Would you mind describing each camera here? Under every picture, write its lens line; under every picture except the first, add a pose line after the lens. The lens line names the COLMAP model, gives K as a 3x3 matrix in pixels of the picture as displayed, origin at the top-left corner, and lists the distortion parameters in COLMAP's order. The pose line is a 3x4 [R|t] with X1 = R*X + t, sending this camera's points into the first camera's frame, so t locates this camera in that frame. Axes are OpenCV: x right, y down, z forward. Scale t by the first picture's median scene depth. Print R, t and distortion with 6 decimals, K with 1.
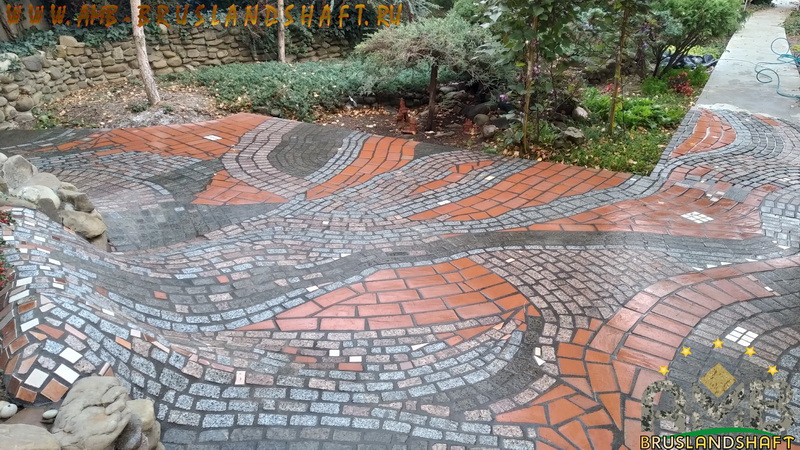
lens RADIAL K [[620.0, 0, 404.0], [0, 620.0, 231.4], [0, 0, 1]] dist [0.062797, -0.107045]
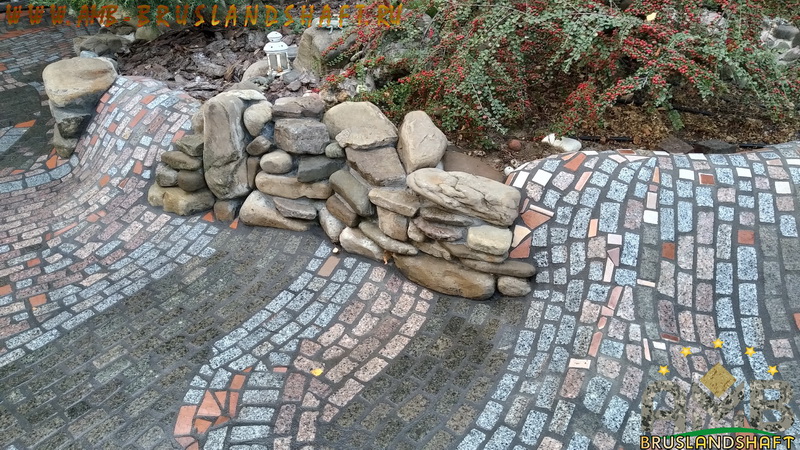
lens RADIAL K [[620.0, 0, 398.3], [0, 620.0, 224.3], [0, 0, 1]] dist [0.062797, -0.107045]
pose [[-0.572963, 0.431221, -0.696966, 0.296439], [-0.326040, 0.660281, 0.676555, -0.295165], [0.751938, 0.614881, -0.237721, 0.828990]]
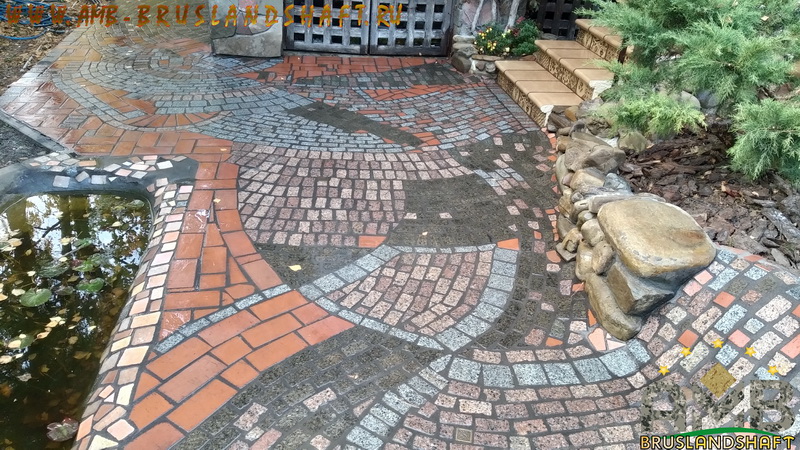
lens RADIAL K [[620.0, 0, 403.3], [0, 620.0, 221.7], [0, 0, 1]] dist [0.062797, -0.107045]
pose [[-0.811559, 0.234821, -0.535006, 0.448382], [-0.302770, 0.614123, 0.728824, -0.004548], [0.499702, 0.753467, -0.427300, 0.075744]]
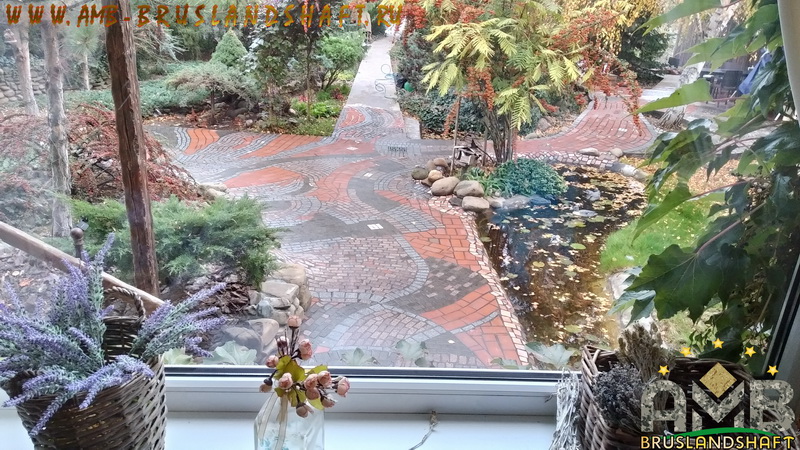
lens RADIAL K [[620.0, 0, 397.3], [0, 620.0, 228.5], [0, 0, 1]] dist [0.062797, -0.107045]
pose [[0.874700, -0.143413, 0.462962, -0.902288], [0.151999, 0.988199, 0.018936, 0.435420], [-0.460214, 0.053806, 0.886176, -2.012342]]
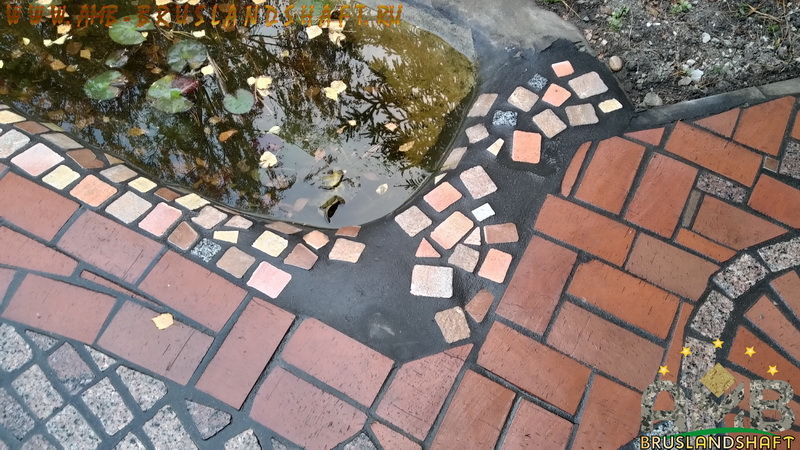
lens RADIAL K [[620.0, 0, 405.7], [0, 620.0, 226.9], [0, 0, 1]] dist [0.062797, -0.107045]
pose [[0.016388, -0.878837, 0.476840, -0.069146], [0.402165, 0.442420, 0.801578, 0.616242], [-0.915420, 0.178633, 0.360688, -0.990761]]
